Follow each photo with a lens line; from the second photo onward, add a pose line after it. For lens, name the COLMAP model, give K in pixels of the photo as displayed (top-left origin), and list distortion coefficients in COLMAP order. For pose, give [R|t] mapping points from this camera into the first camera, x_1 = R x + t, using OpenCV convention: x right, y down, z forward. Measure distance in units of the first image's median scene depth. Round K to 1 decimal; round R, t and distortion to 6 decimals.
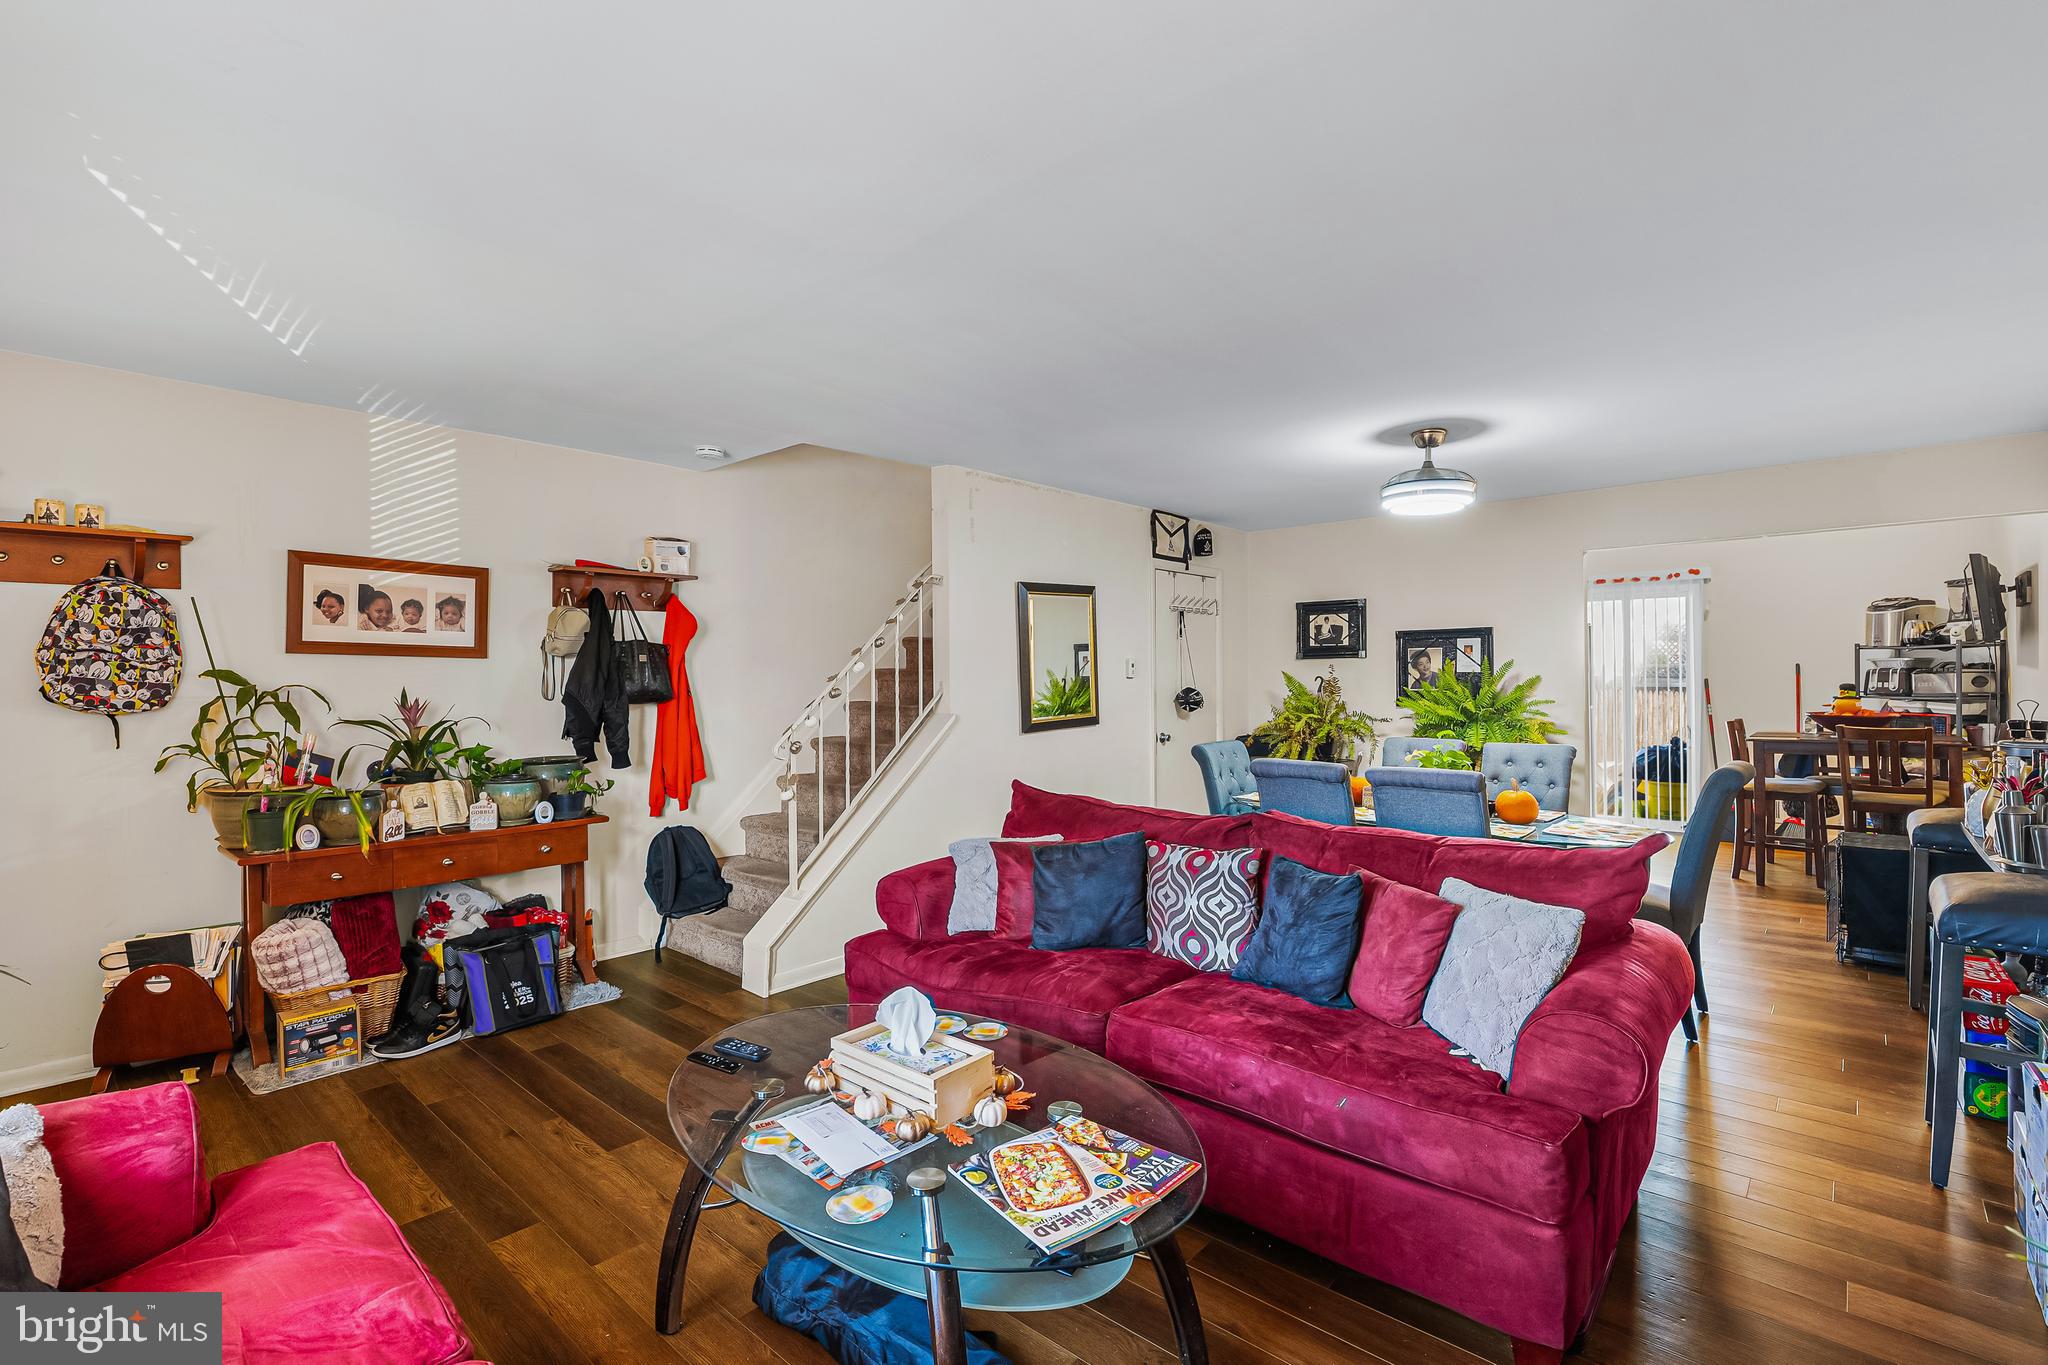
lens RADIAL K [[932.1, 0, 1031.6], [0, 932.1, 671.8], [0, 0, 1]] dist [-0.000826, 0.000083]
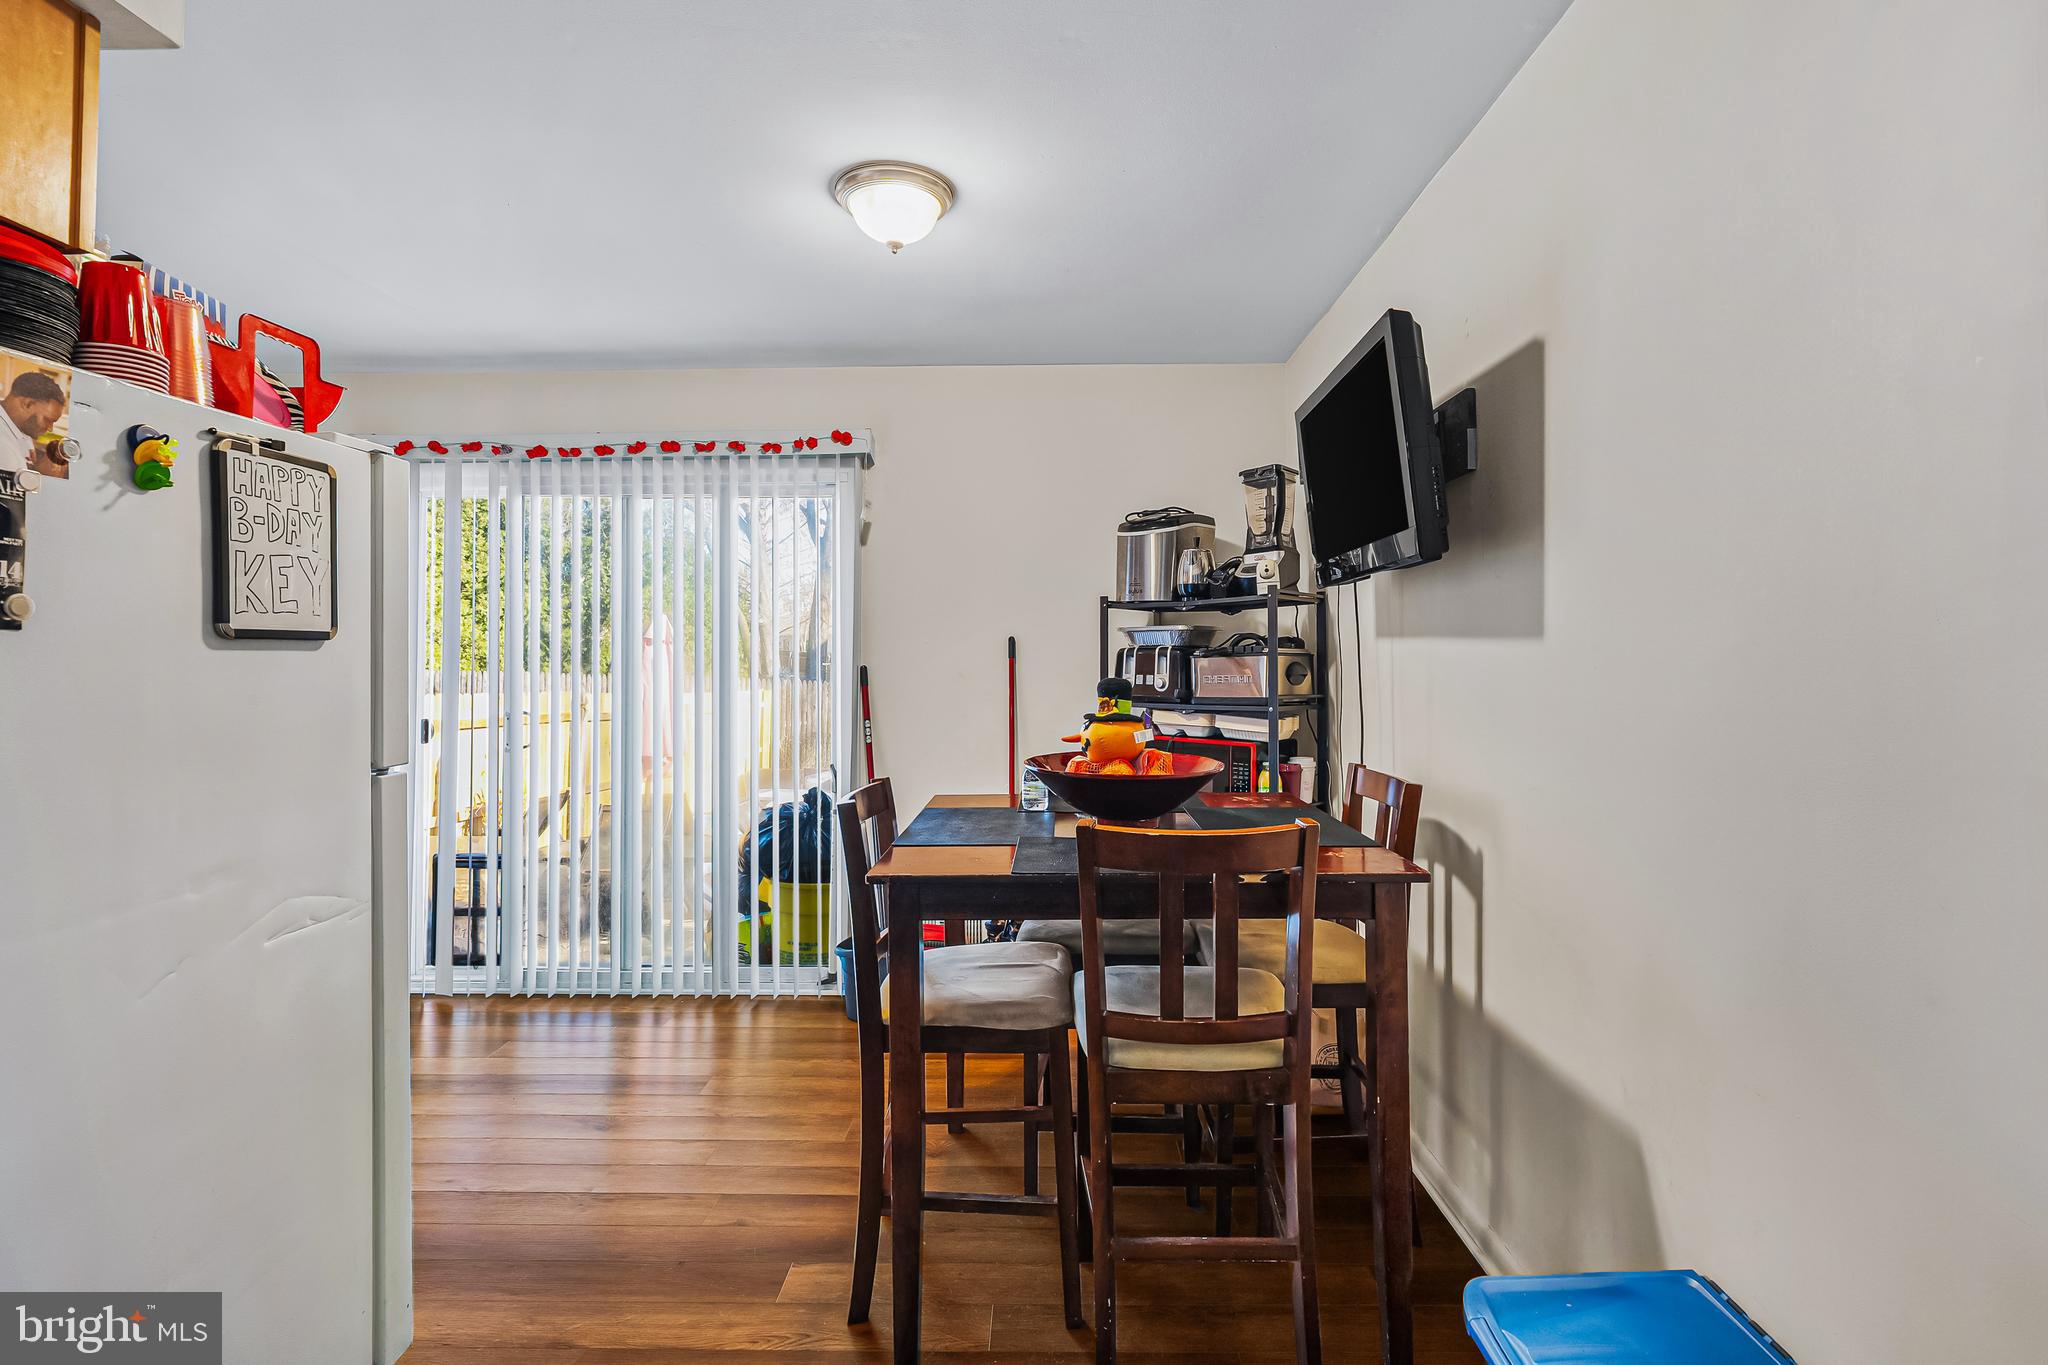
lens RADIAL K [[931.6, 0, 1028.4], [0, 931.6, 652.8], [0, 0, 1]] dist [-0.003034, -0.000025]
pose [[0.759763, 0.012316, 0.650084, 0.575534], [-0.008225, 0.999923, -0.009331, 0.005195], [-0.650148, 0.001742, 0.759805, 0.700380]]
